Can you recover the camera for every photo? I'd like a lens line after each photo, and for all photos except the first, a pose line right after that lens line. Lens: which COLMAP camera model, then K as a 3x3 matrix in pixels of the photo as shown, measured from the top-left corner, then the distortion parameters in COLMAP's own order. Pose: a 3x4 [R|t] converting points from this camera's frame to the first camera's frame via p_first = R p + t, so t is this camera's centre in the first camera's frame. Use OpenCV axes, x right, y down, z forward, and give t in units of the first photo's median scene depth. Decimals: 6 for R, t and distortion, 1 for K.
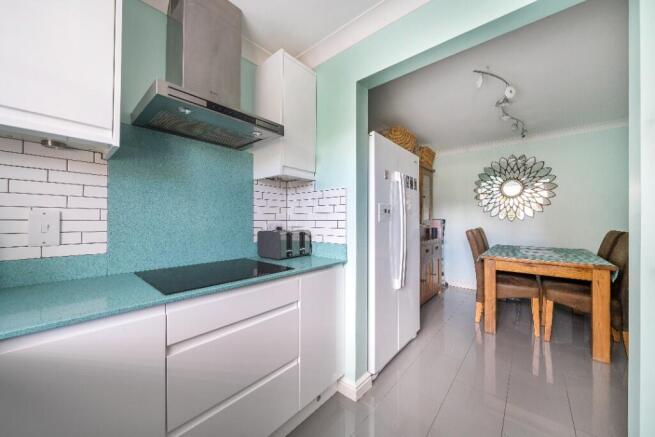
lens RADIAL K [[241.9, 0, 329.6], [0, 241.9, 217.9], [0, 0, 1]] dist [0.000698, -0.000035]
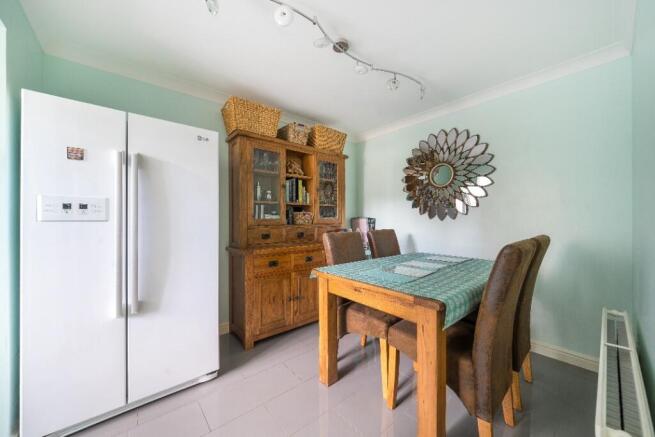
lens RADIAL K [[241.9, 0, 325.7], [0, 241.9, 219.7], [0, 0, 1]] dist [0.000698, -0.000035]
pose [[0.984471, -0.002788, -0.175525, 0.546180], [0.004313, 0.999956, 0.008307, 0.003447], [0.175494, -0.008935, 0.984440, 0.223237]]
